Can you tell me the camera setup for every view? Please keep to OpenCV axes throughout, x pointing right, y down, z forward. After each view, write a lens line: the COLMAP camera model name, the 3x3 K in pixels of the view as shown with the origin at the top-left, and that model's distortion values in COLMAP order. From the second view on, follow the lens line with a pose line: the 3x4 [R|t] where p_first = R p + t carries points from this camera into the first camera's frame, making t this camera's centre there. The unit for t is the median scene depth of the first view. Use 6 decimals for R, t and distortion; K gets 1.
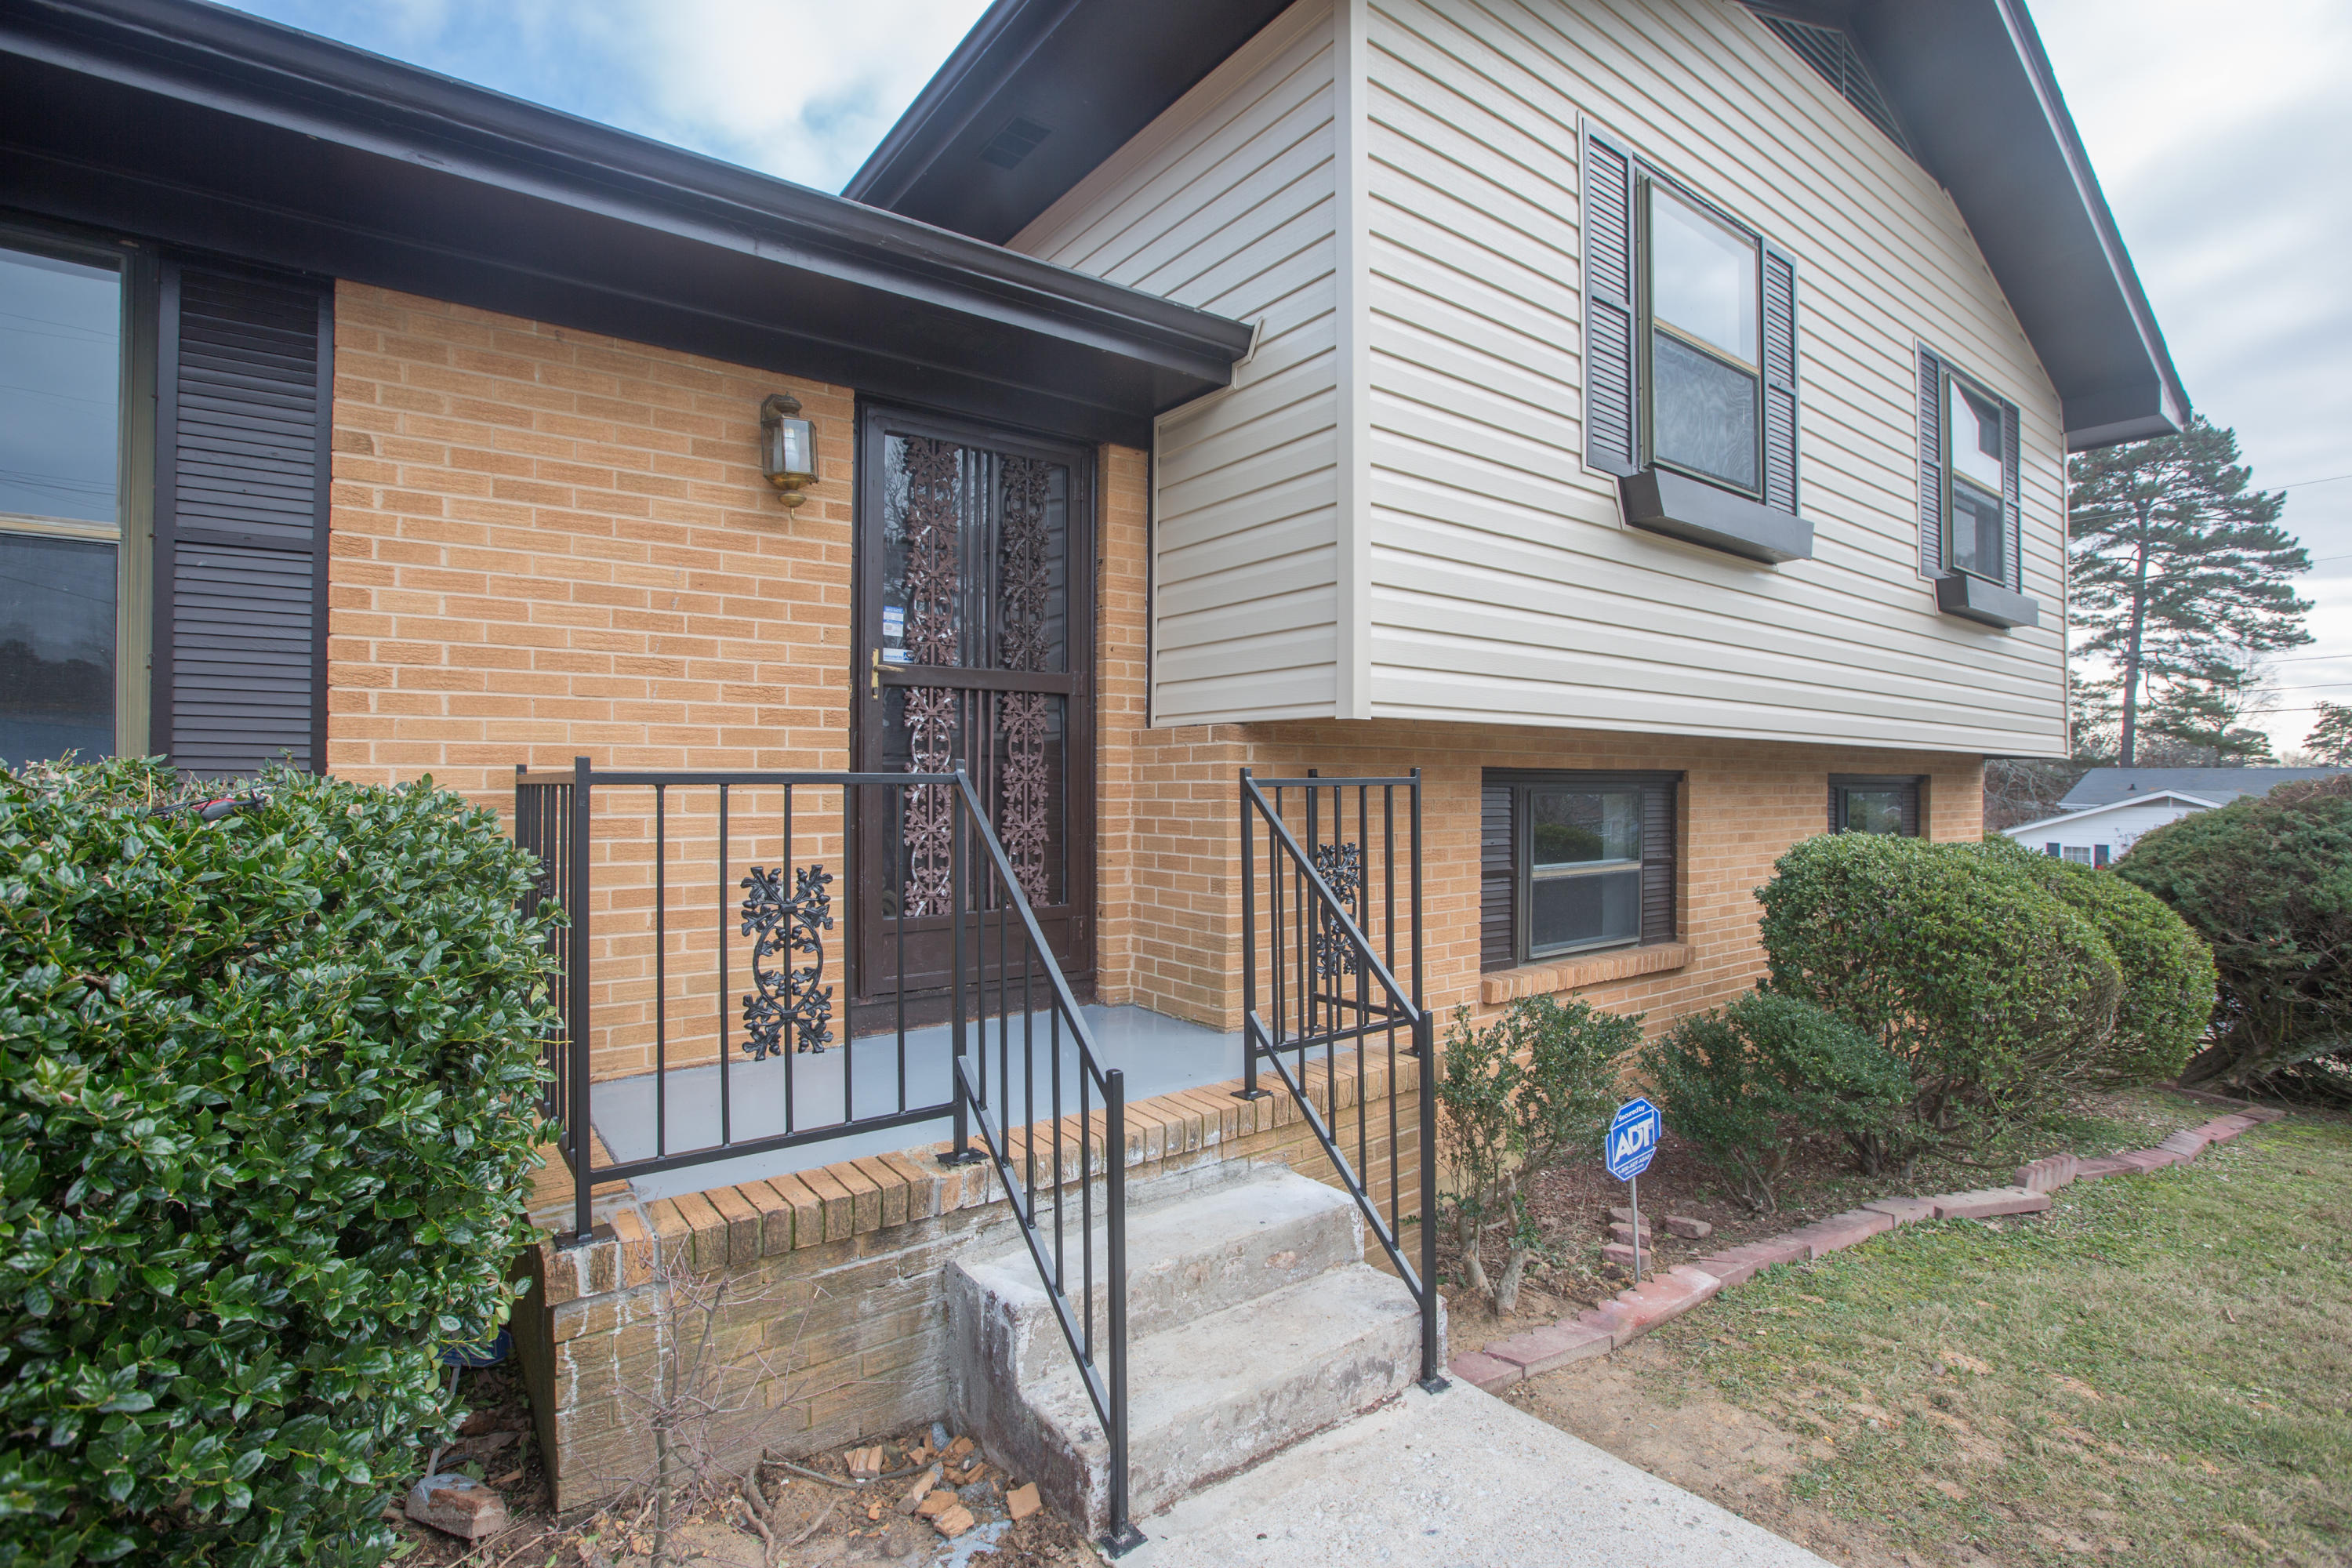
lens RADIAL K [[1084.6, 0, 1176.0], [0, 1084.6, 784.0], [0, 0, 1]] dist [-0.008526, 0.000099]
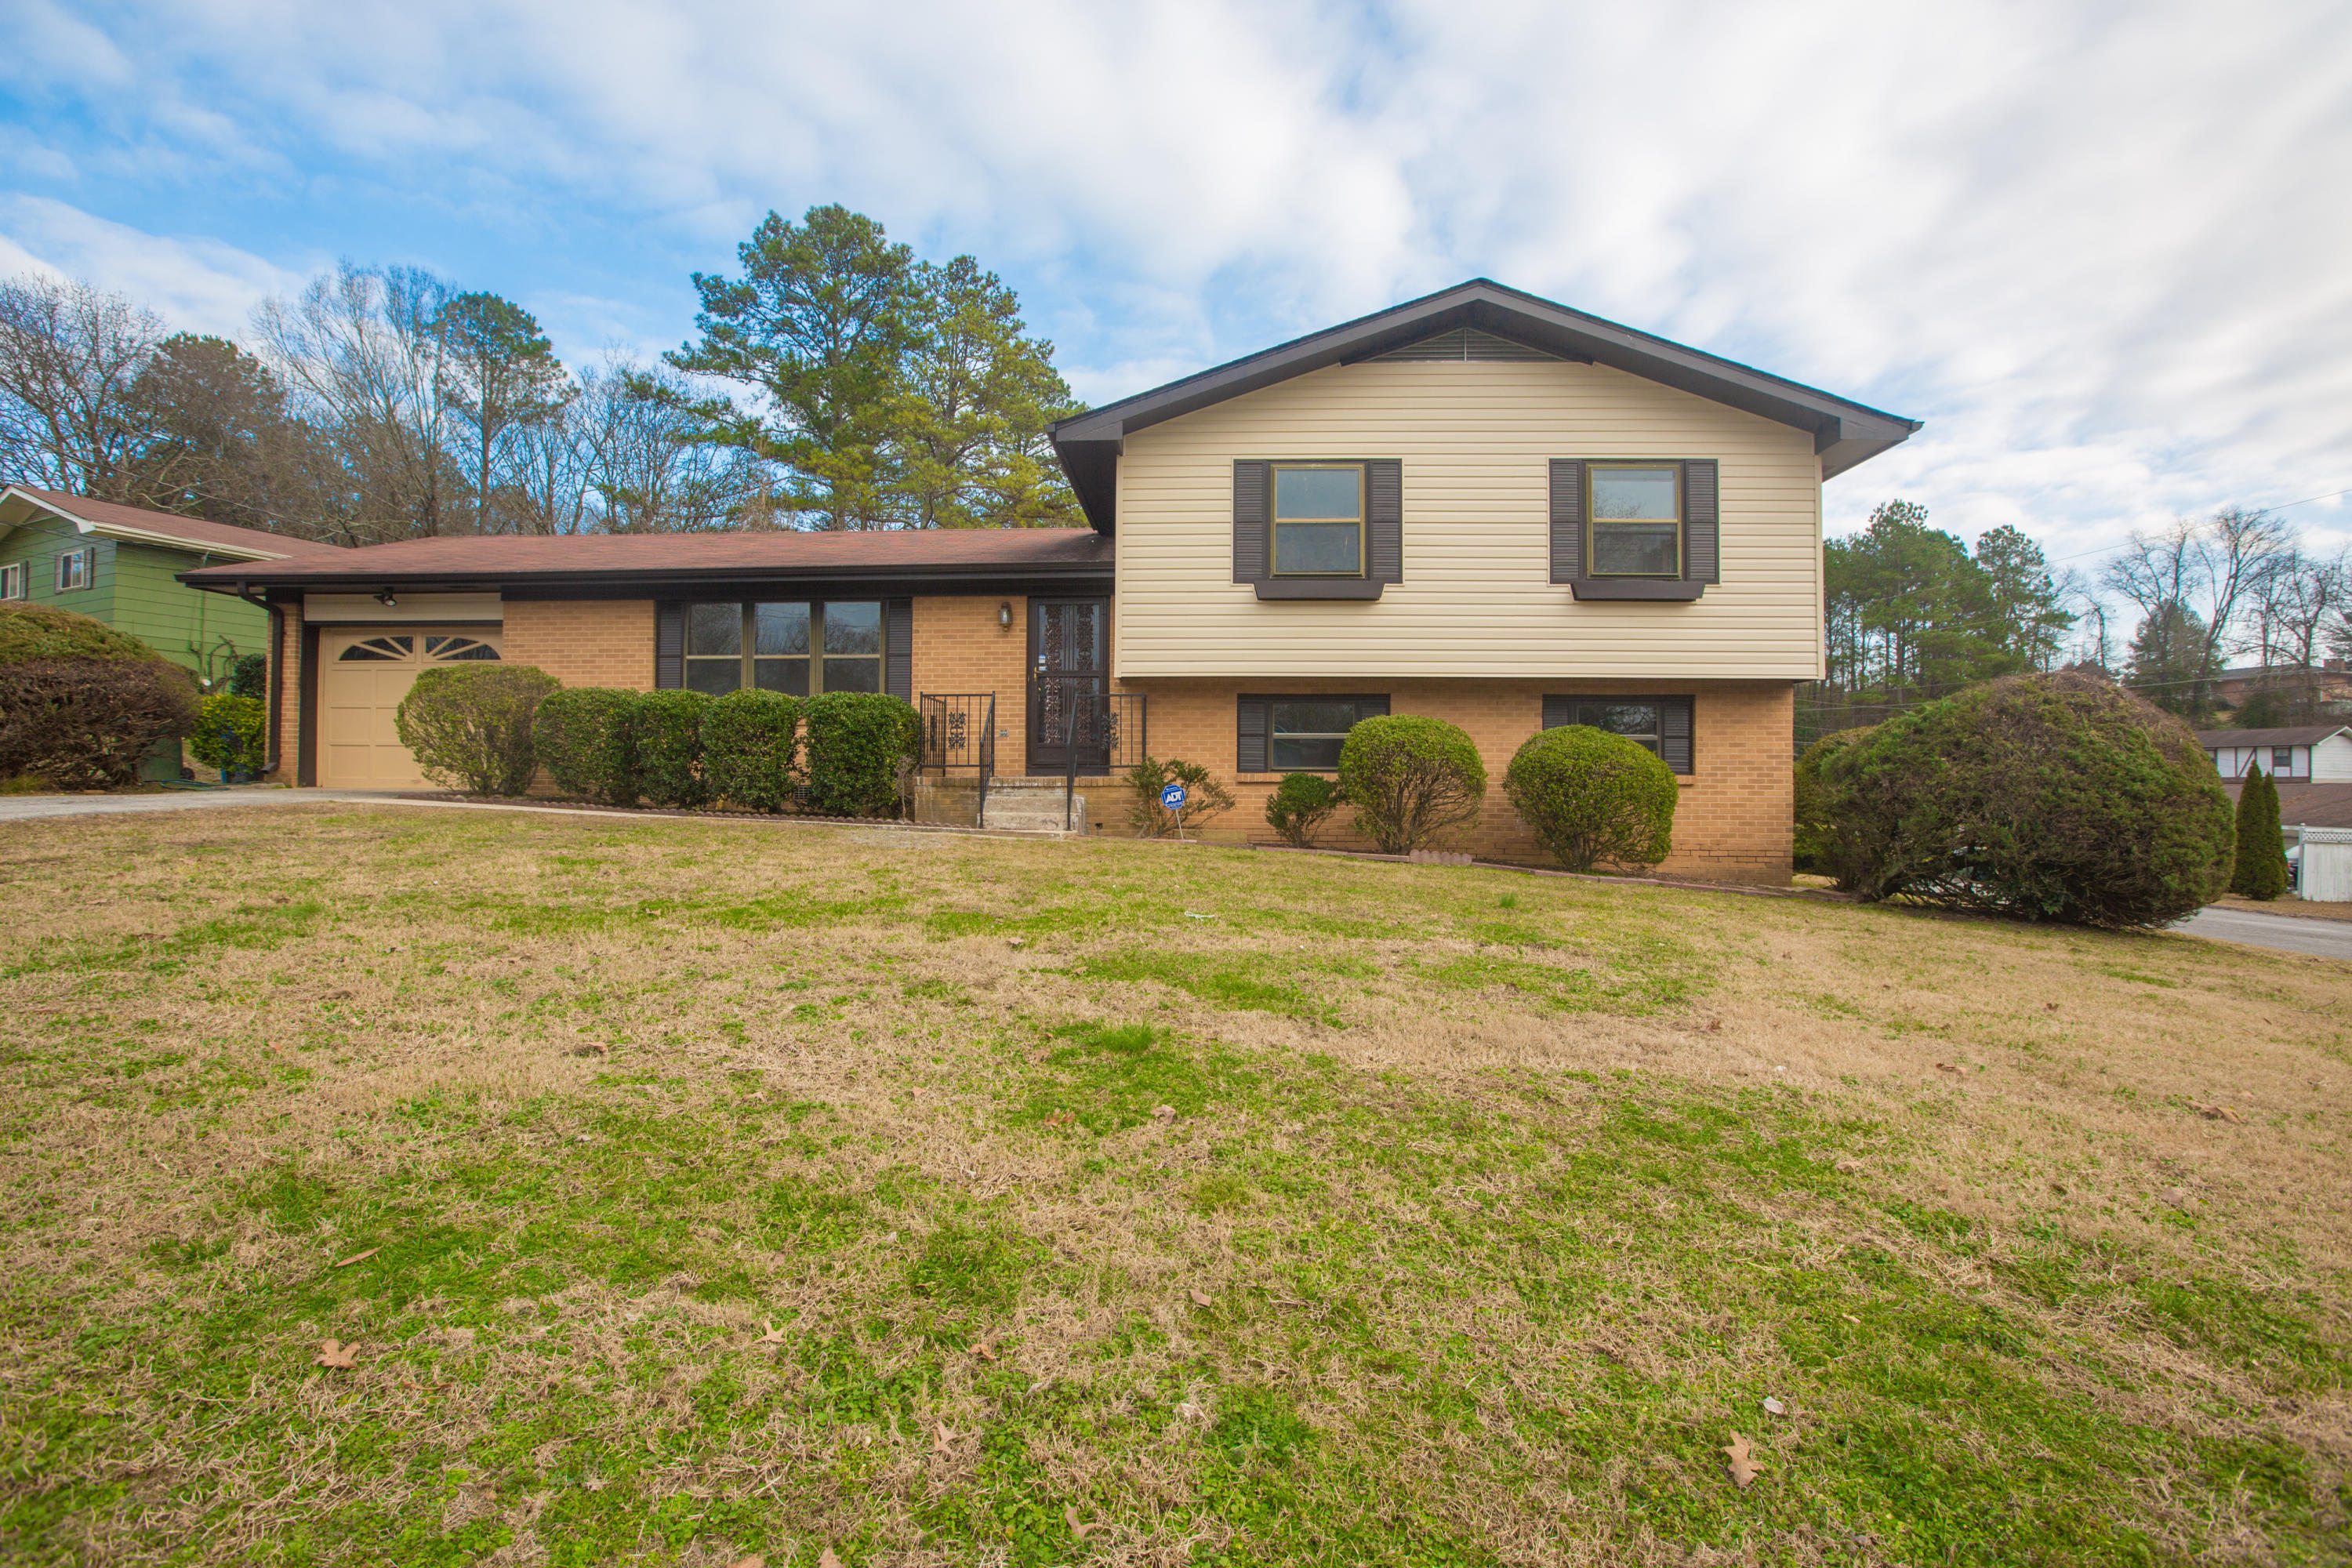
lens RADIAL K [[1084.6, 0, 1176.0], [0, 1084.6, 784.0], [0, 0, 1]] dist [-0.008526, 0.000099]
pose [[0.778188, -0.002102, -0.628028, 1.612353], [0.000072, 0.999995, -0.003257, 0.188500], [0.628032, 0.002489, 0.778184, -1.034001]]
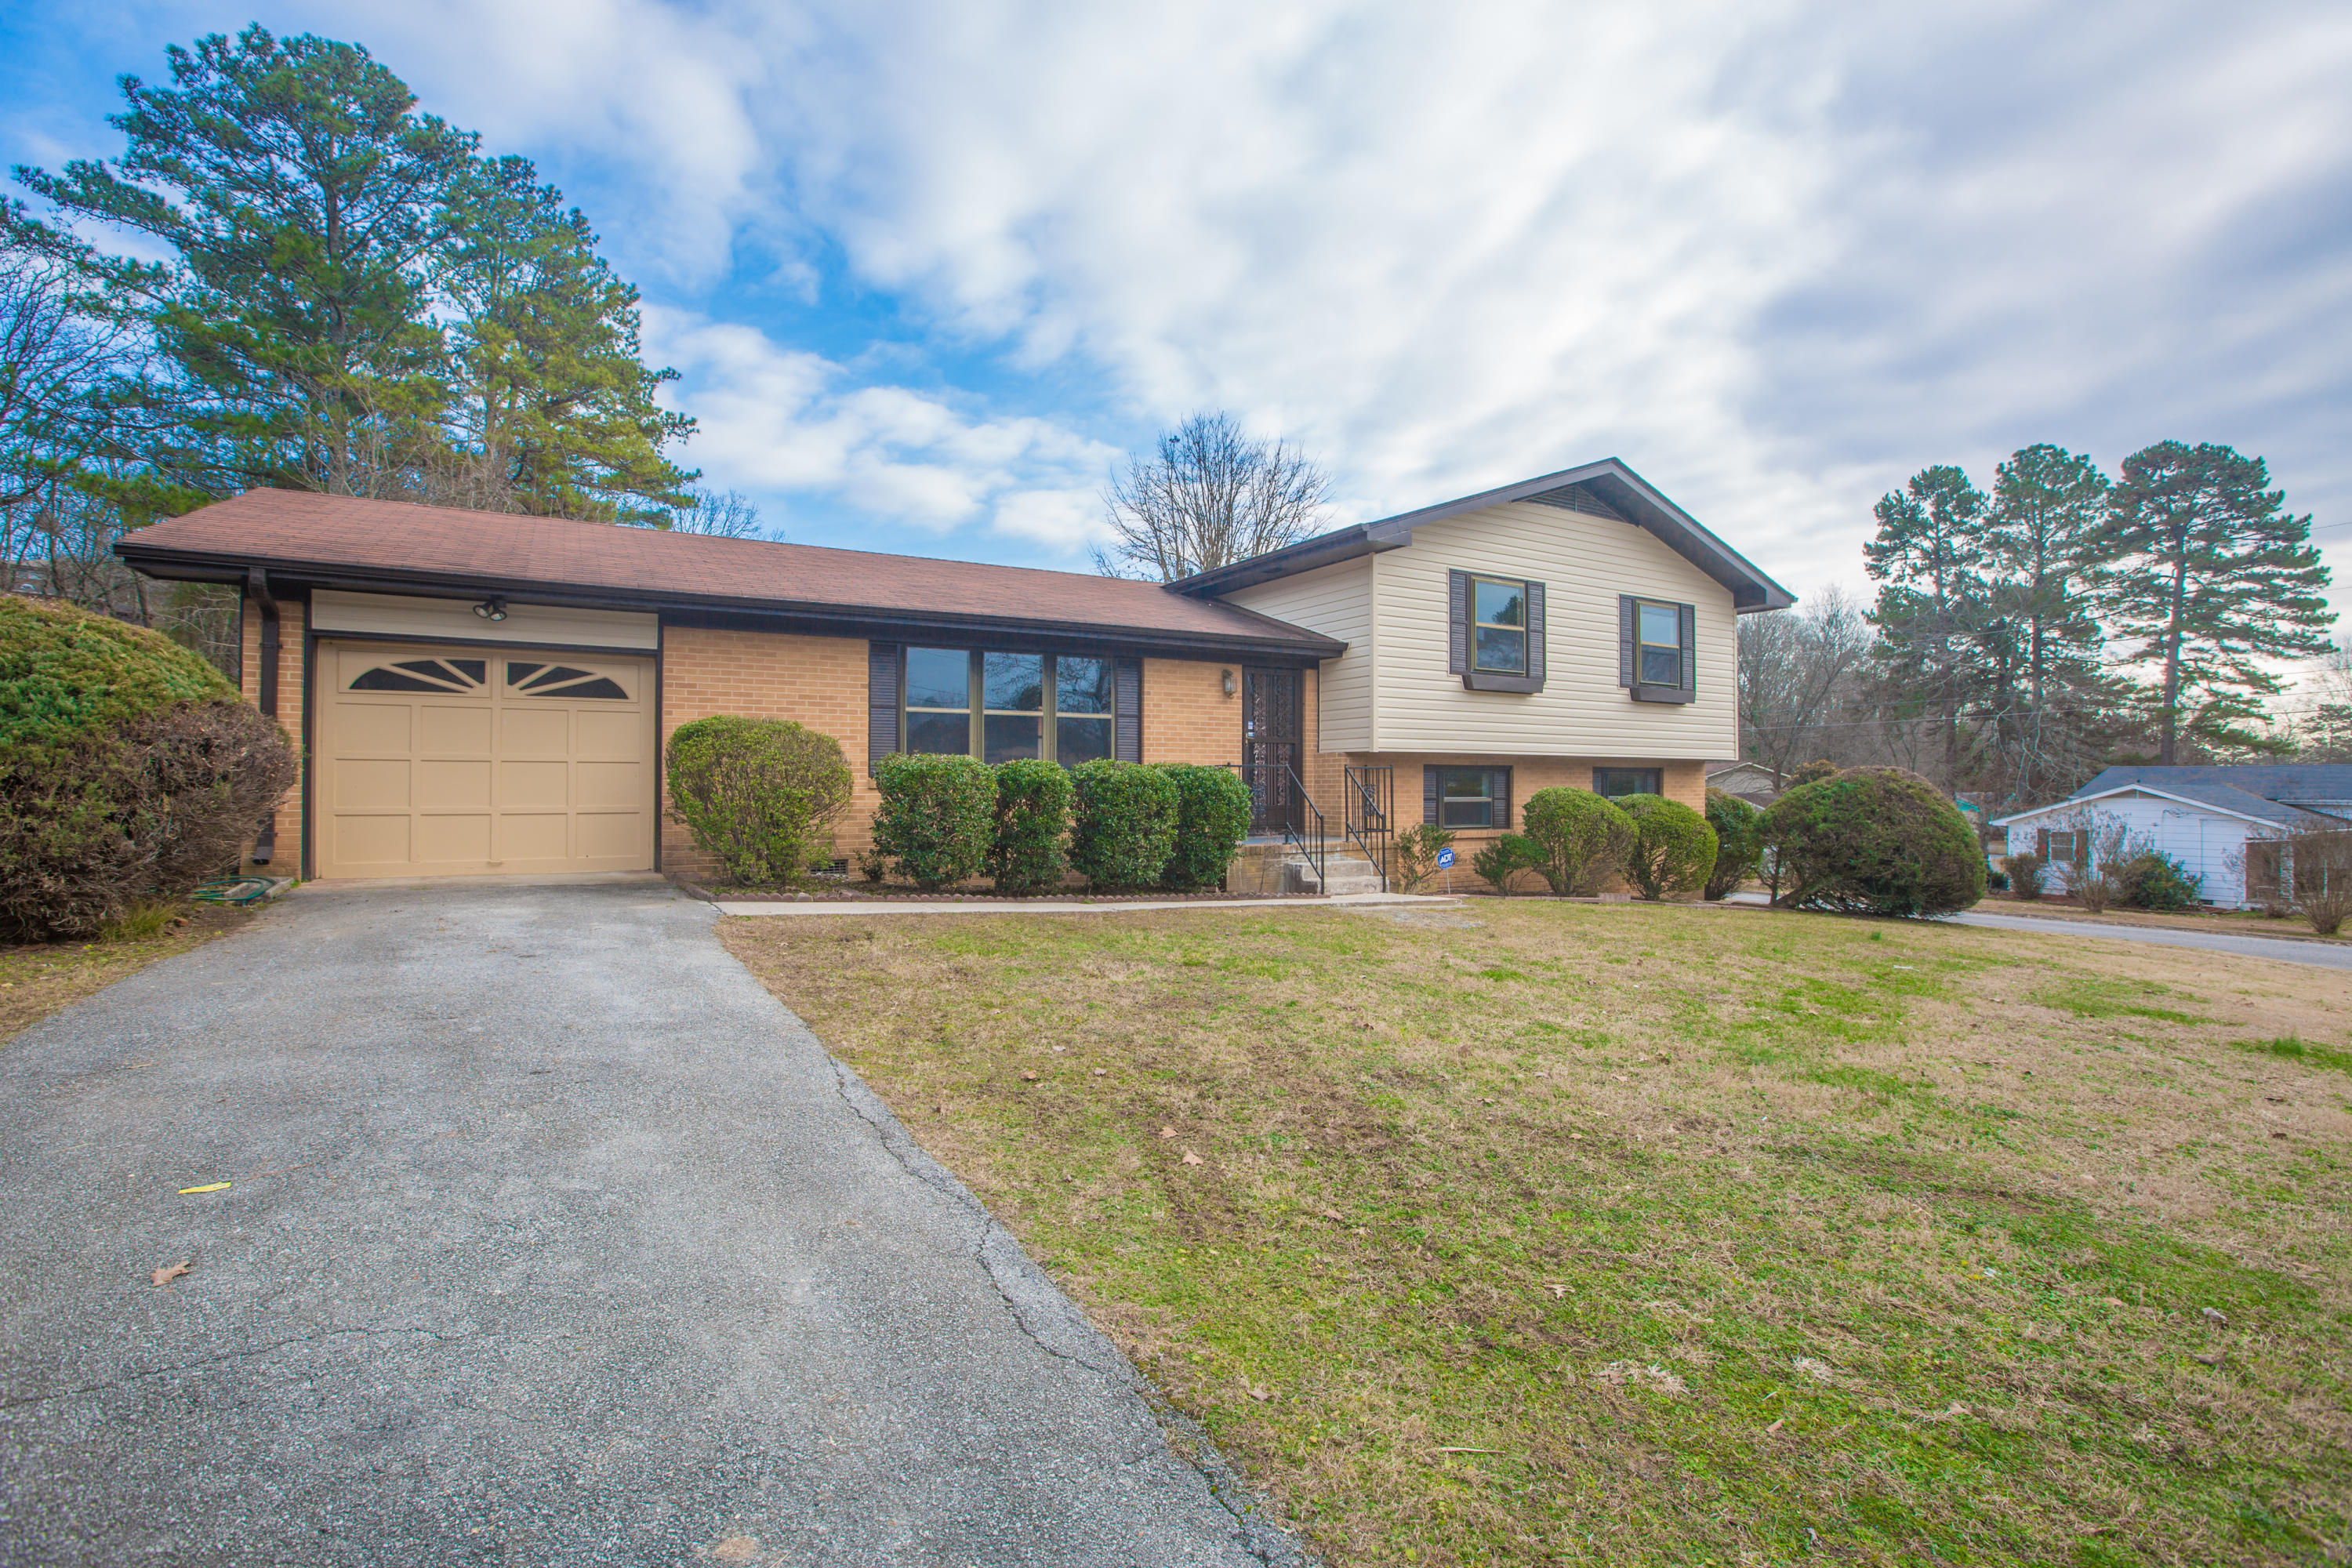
lens RADIAL K [[1093.2, 0, 1176.0], [0, 1093.2, 784.0], [0, 0, 1]] dist [-0.001039, -0.000317]
pose [[0.994691, -0.002199, -0.102884, -0.091690], [0.001899, 0.999994, -0.003008, 0.044460], [0.102890, 0.002797, 0.994689, -1.945363]]
